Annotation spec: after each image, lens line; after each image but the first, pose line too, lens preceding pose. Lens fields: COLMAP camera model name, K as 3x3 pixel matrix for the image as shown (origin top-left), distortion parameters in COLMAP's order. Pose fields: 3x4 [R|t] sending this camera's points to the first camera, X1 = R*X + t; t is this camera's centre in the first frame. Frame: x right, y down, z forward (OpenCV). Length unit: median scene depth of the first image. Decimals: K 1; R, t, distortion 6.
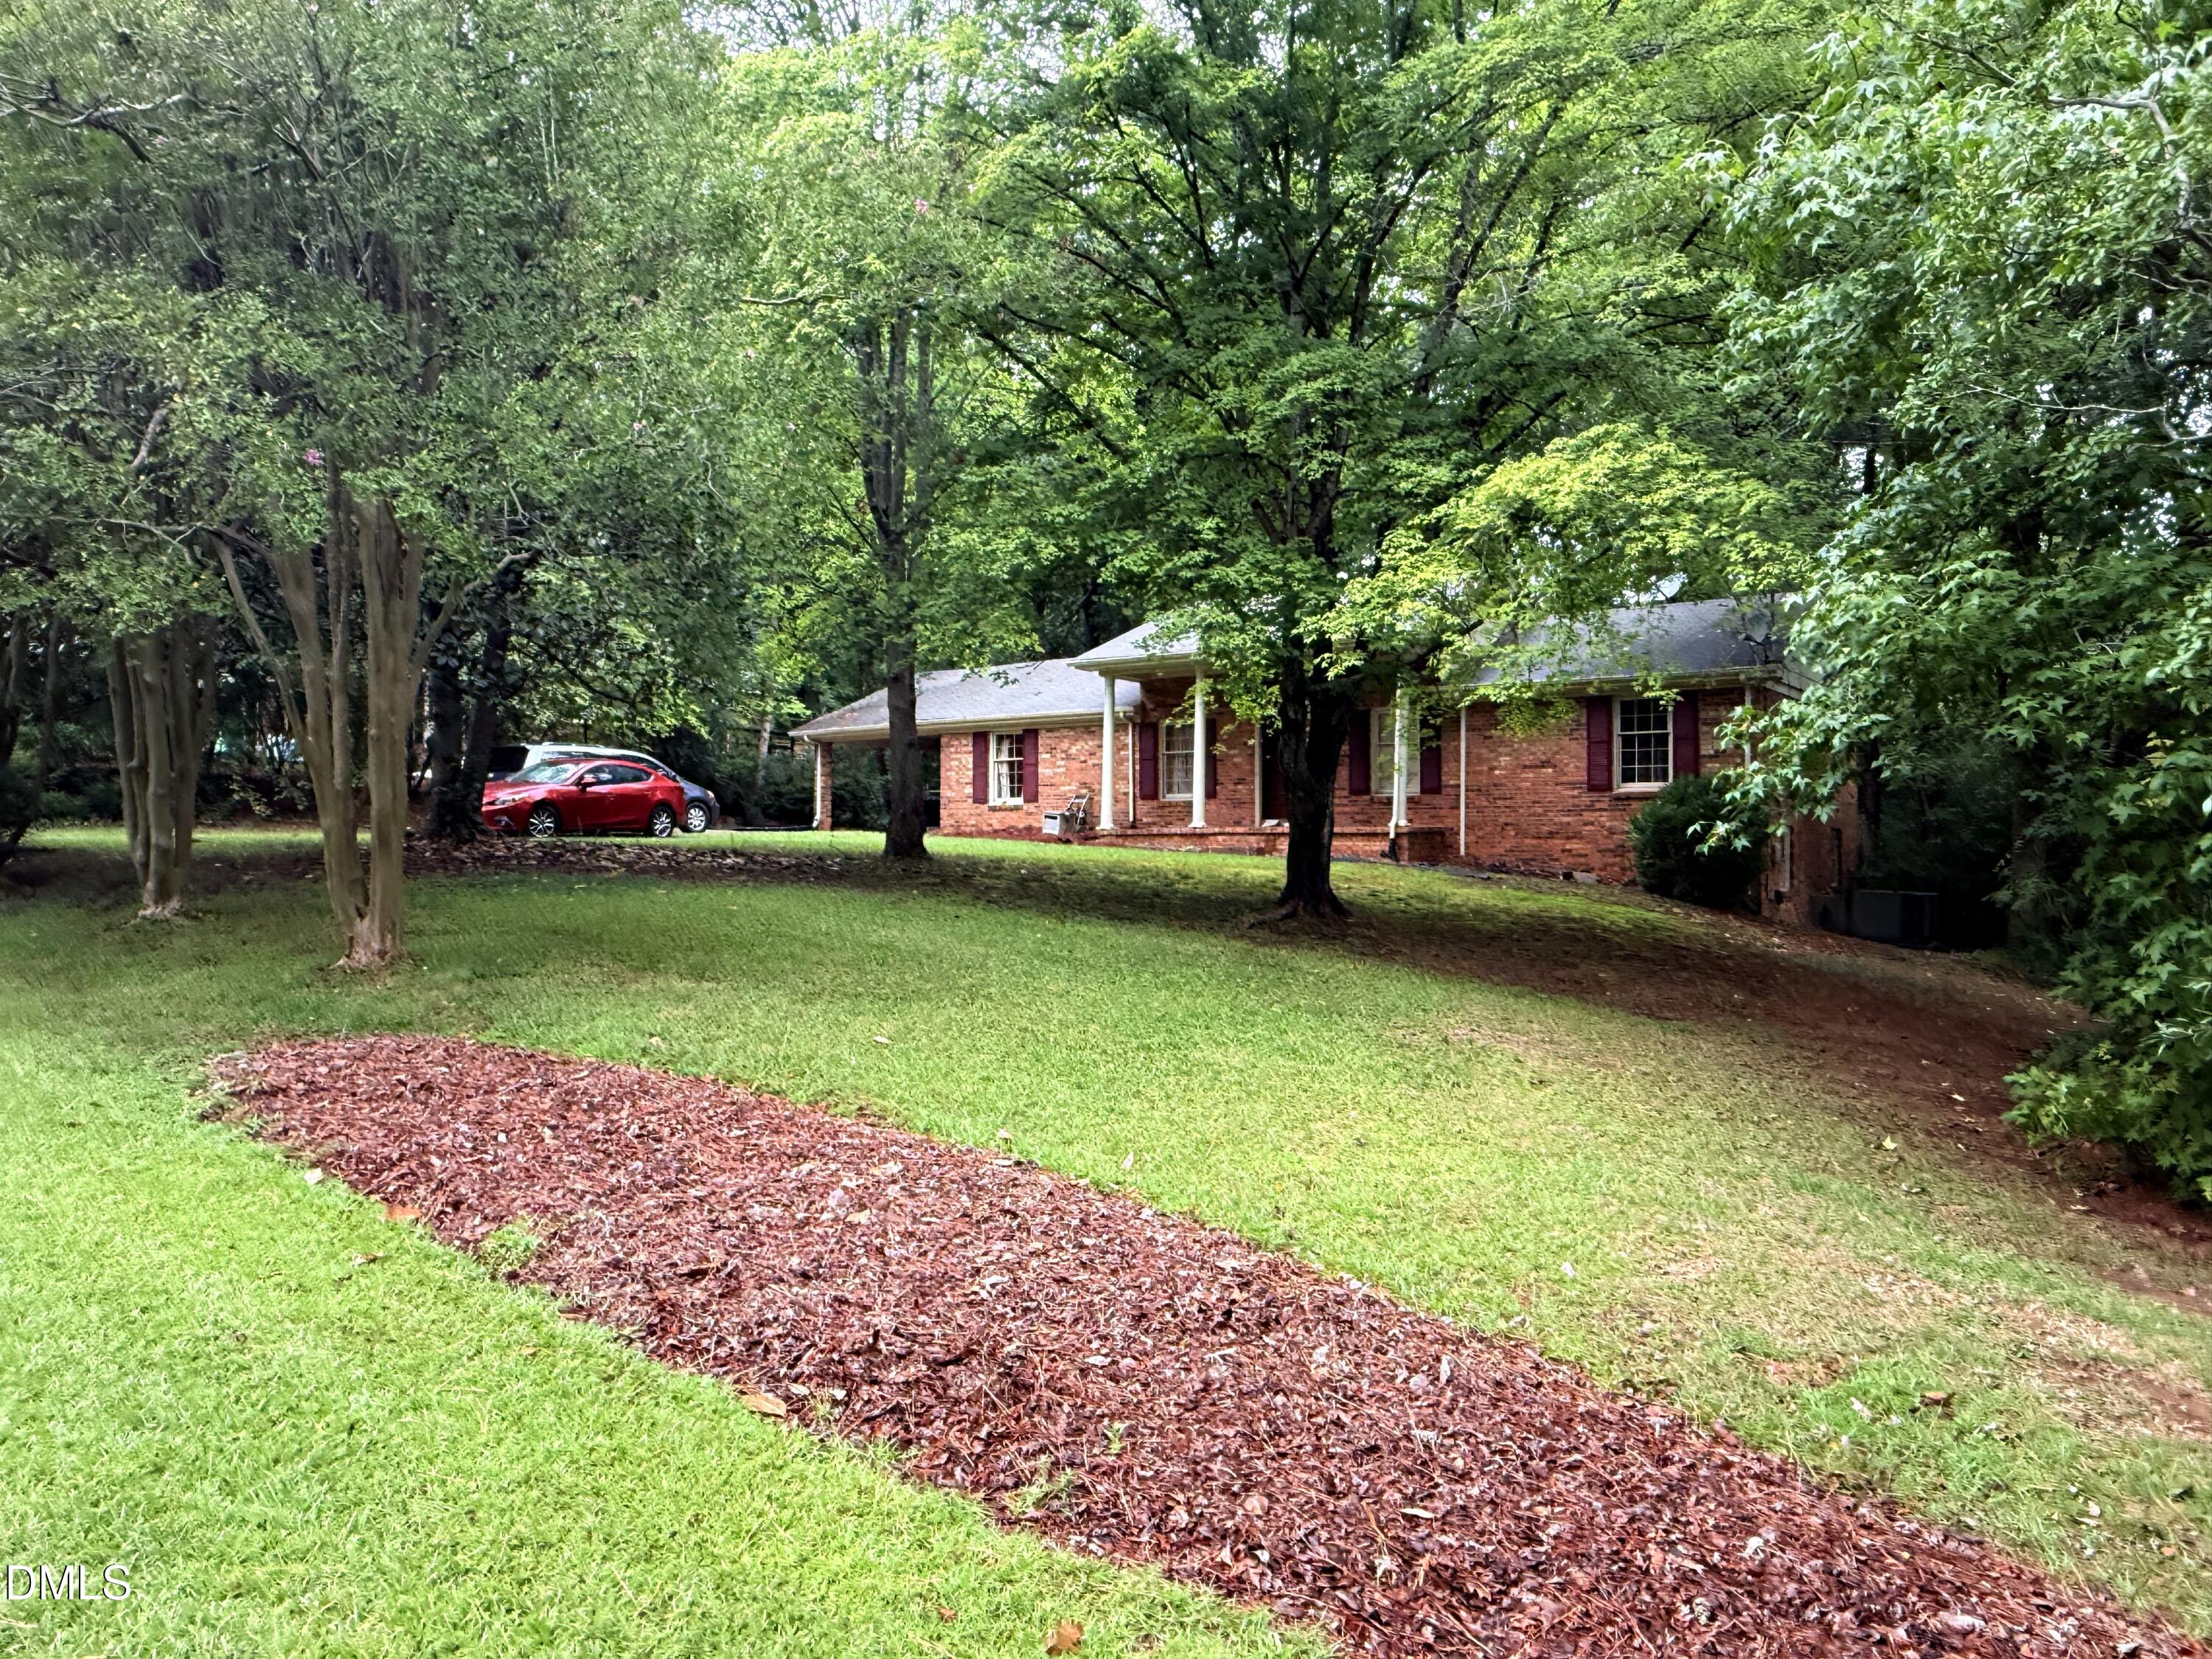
lens RADIAL K [[1542.8, 0, 1106.0], [0, 1542.8, 829.5], [0, 0, 1]] dist [0.001346, 0.000414]
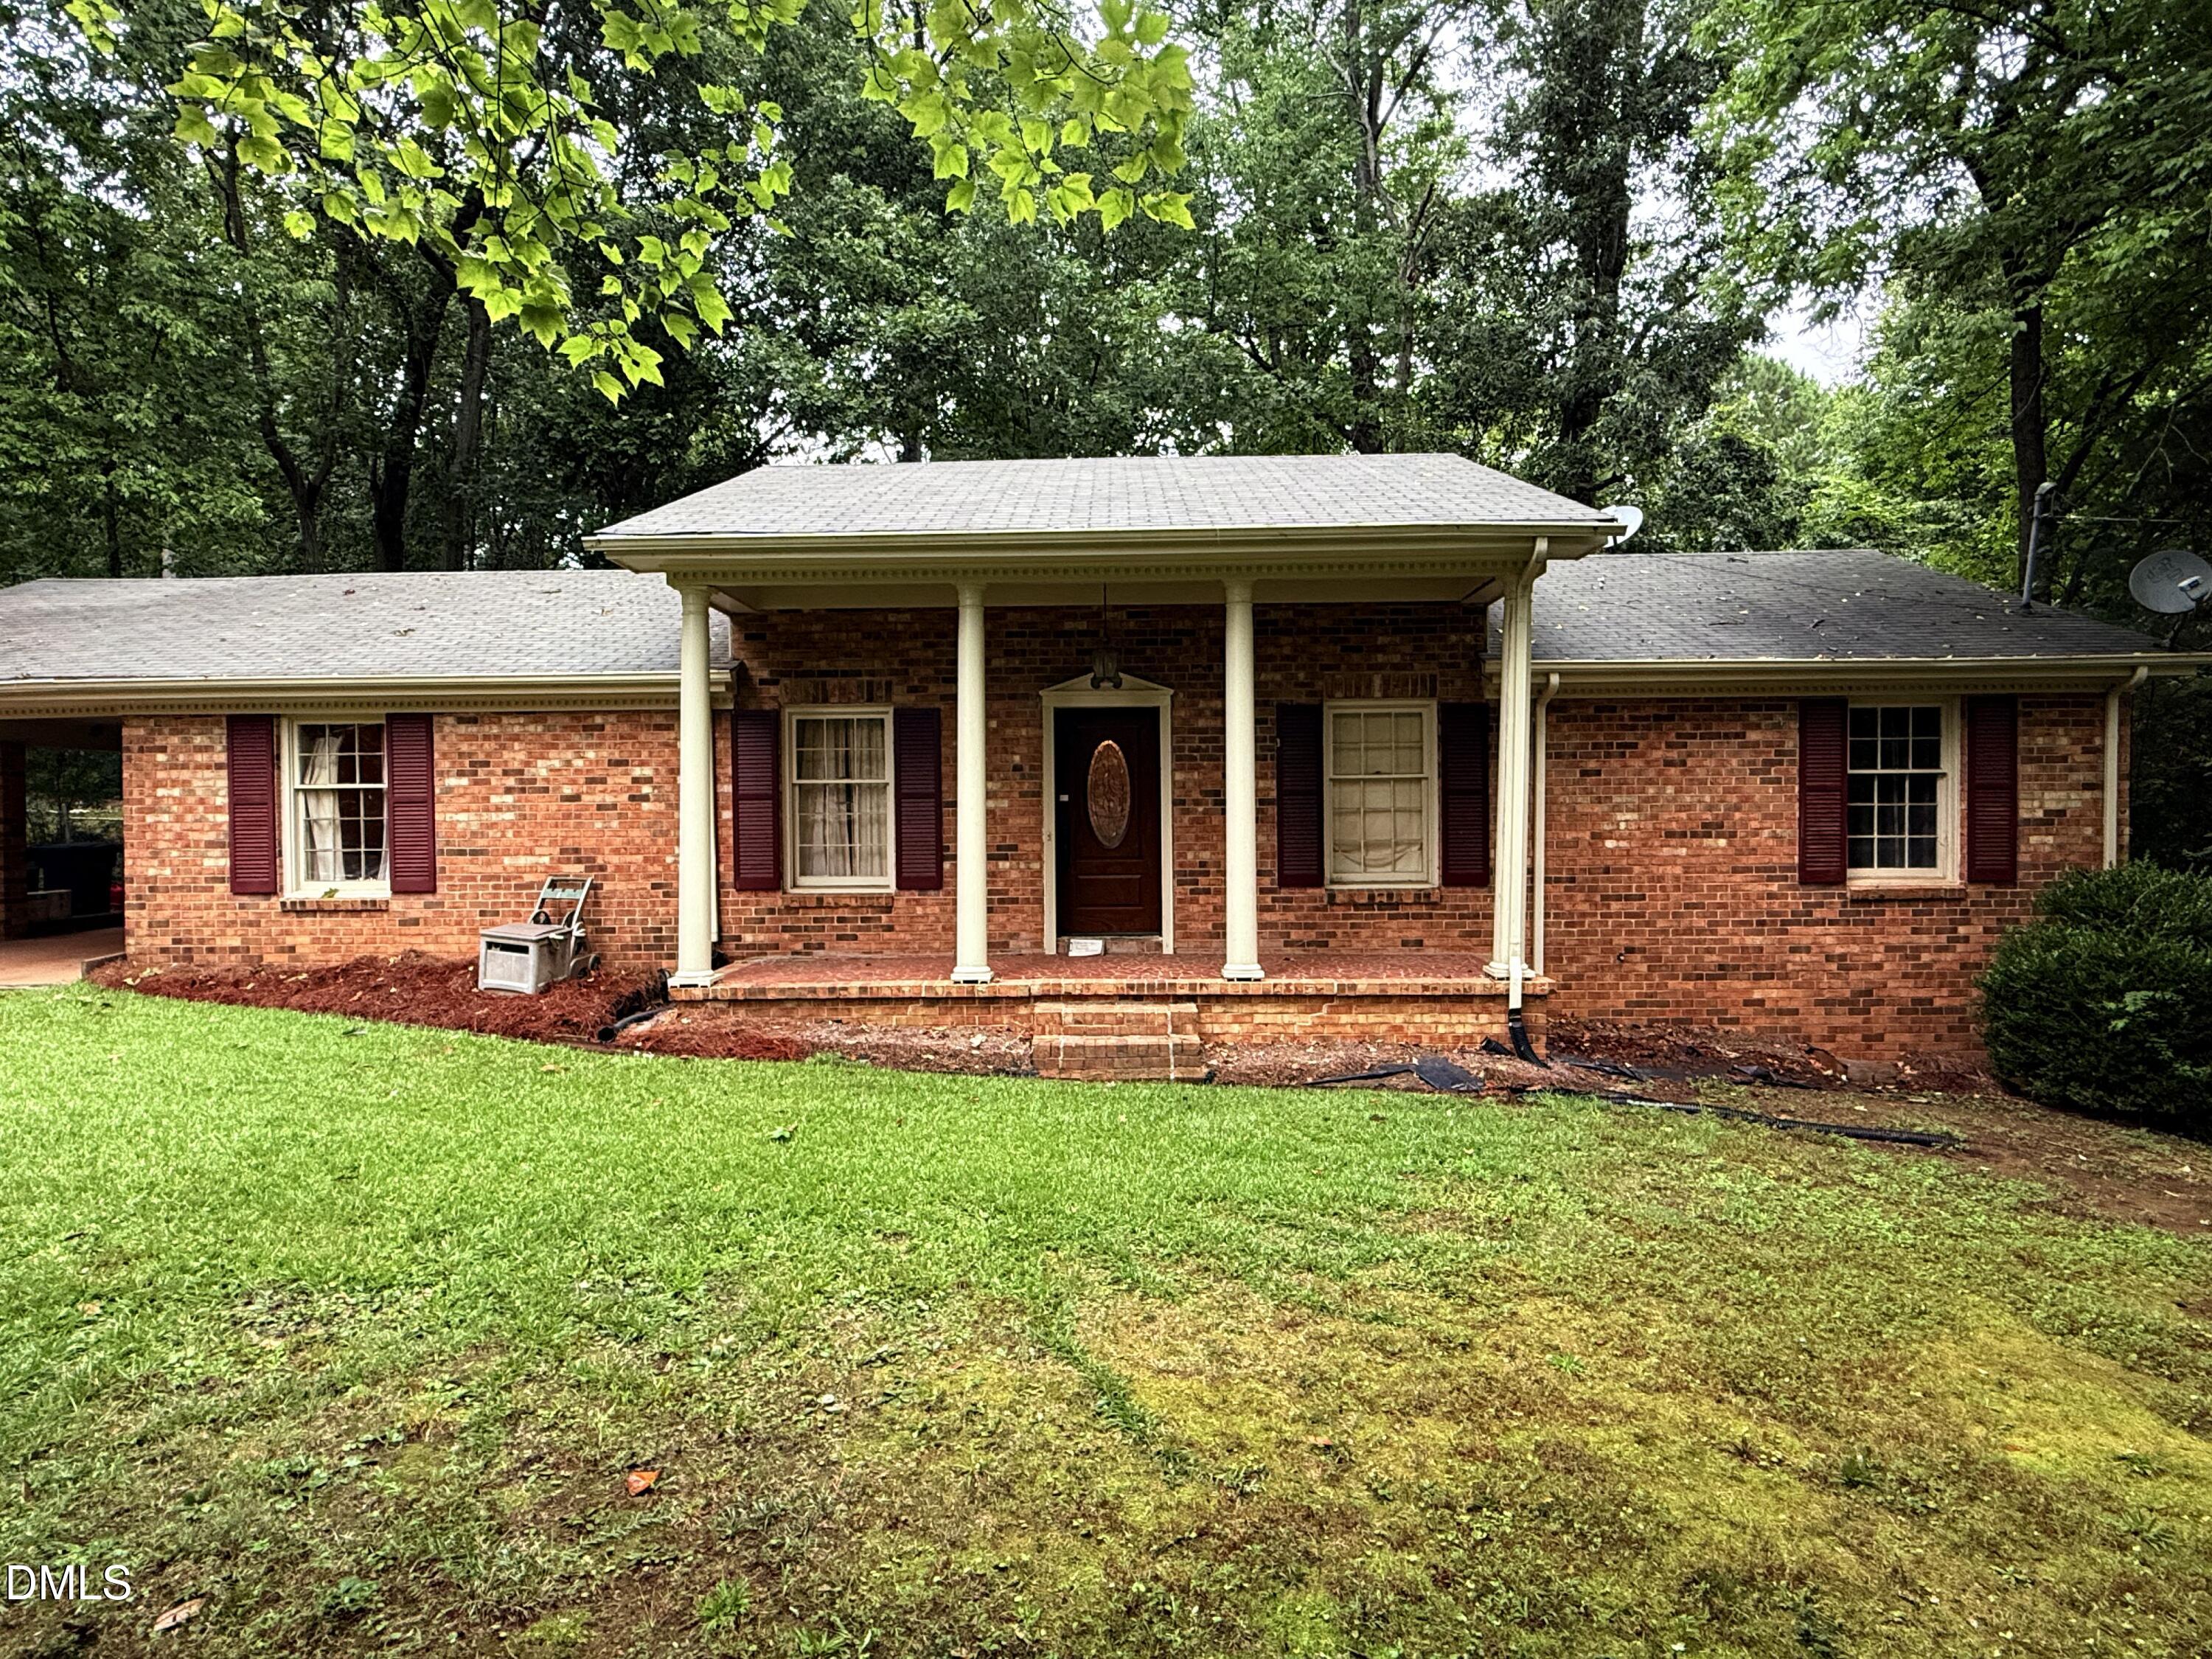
lens RADIAL K [[1223.6, 0, 1105.6], [0, 1223.6, 834.9], [0, 0, 1]] dist [-0.001058, 0.000963]
pose [[0.827396, -0.015495, 0.561405, -0.083112], [0.001914, 0.999691, 0.024770, -0.043157], [-0.561616, -0.019420, 0.827170, 0.665328]]
